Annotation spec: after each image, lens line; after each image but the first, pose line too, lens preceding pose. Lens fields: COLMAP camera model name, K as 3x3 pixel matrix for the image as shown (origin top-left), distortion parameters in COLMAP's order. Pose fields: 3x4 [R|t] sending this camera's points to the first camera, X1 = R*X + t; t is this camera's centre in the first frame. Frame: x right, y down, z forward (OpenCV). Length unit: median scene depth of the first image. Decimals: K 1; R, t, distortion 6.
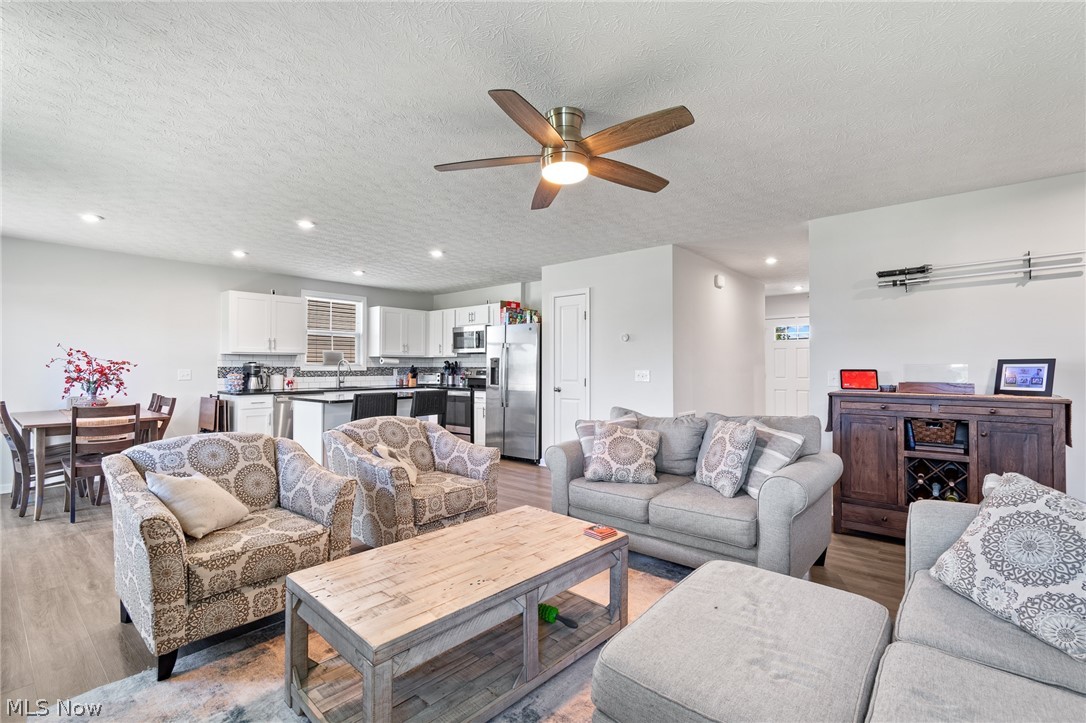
lens RADIAL K [[487.8, 0, 545.0], [0, 487.8, 353.3], [0, 0, 1]] dist [0.000104, -0.000208]
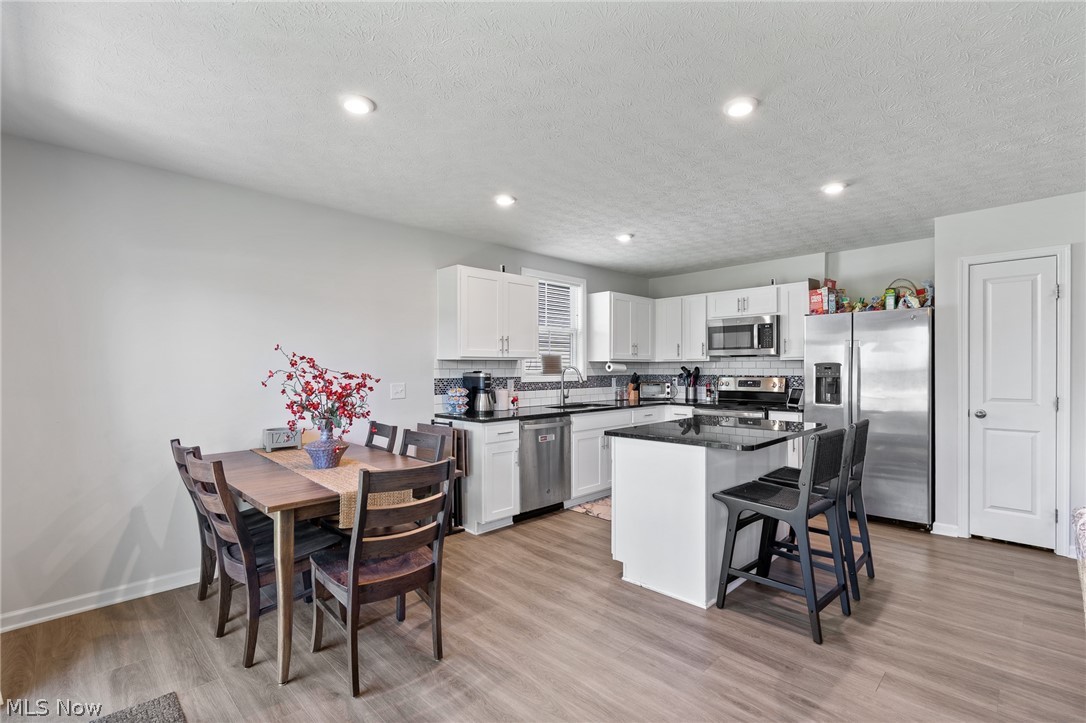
lens RADIAL K [[495.8, 0, 543.0], [0, 495.8, 361.5], [0, 0, 1]] dist [0.000036, -0.000101]
pose [[0.996378, -0.005028, -0.084887, -0.424584], [0.006182, 0.999892, 0.013340, -0.004100], [0.084810, -0.013817, 0.996301, 0.294722]]
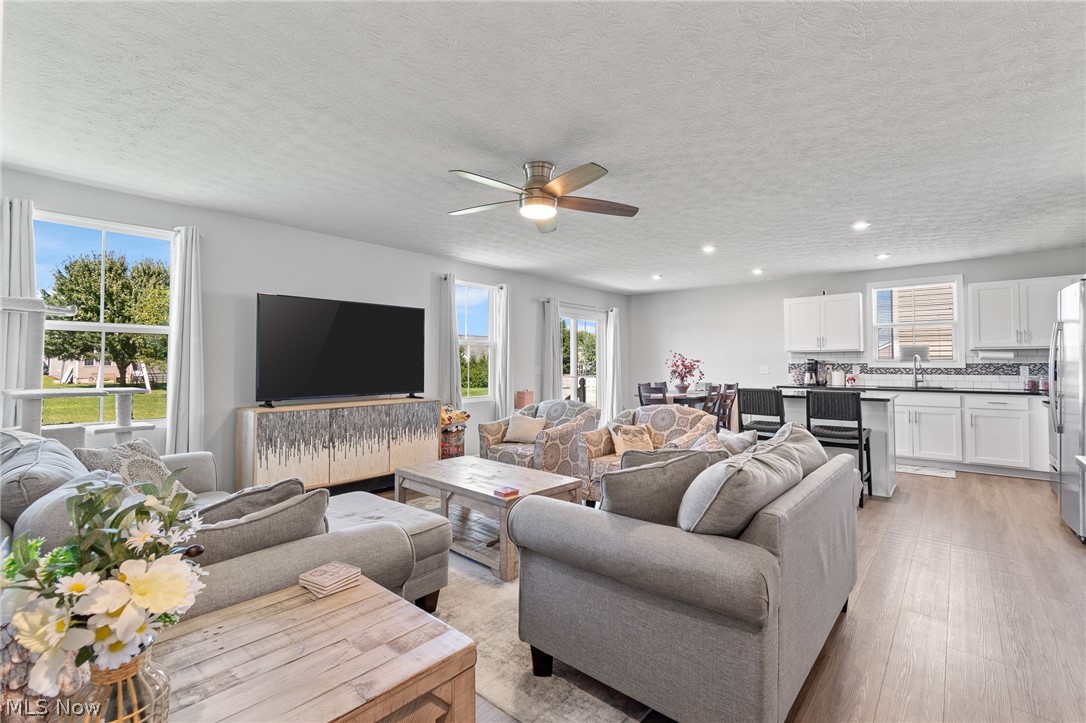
lens RADIAL K [[487.8, 0, 545.0], [0, 487.8, 353.3], [0, 0, 1]] dist [0.000104, -0.000208]
pose [[0.000838, -0.020222, -0.999795, 0.479890], [0.031900, 0.999287, -0.020185, 0.007172], [0.999491, -0.031876, 0.001483, 0.375830]]
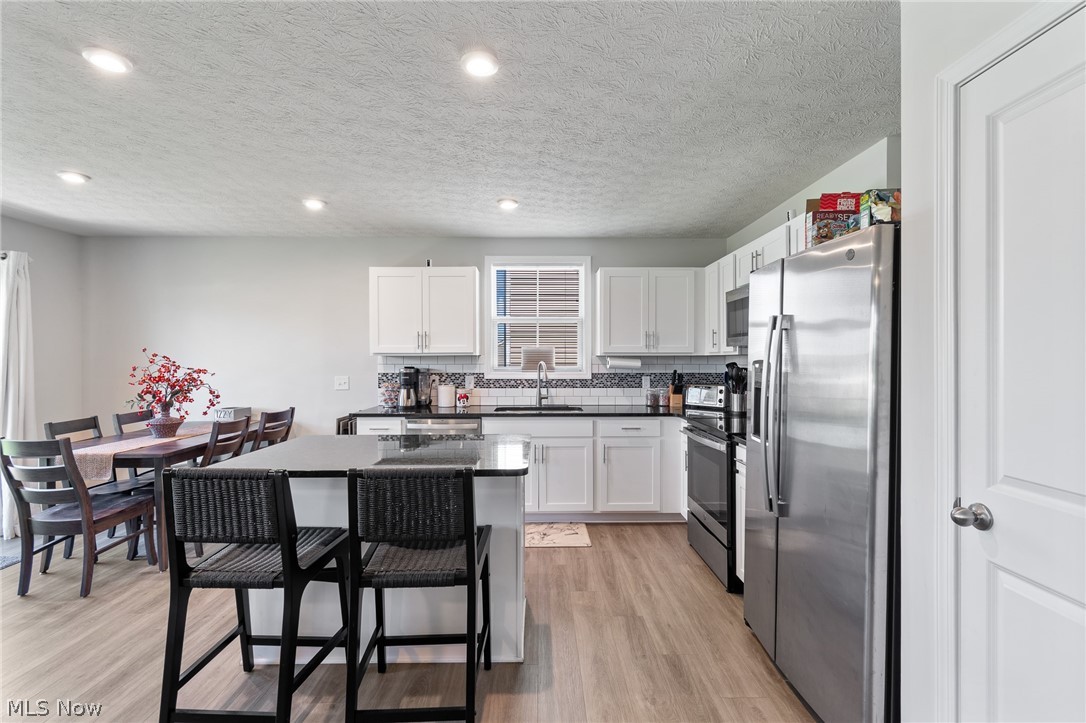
lens RADIAL K [[487.8, 0, 545.0], [0, 487.8, 353.3], [0, 0, 1]] dist [0.000104, -0.000208]
pose [[0.656482, -0.009483, -0.754282, 0.057481], [0.022627, 0.999719, 0.007125, -0.002002], [0.754003, -0.021745, 0.656511, 0.650225]]
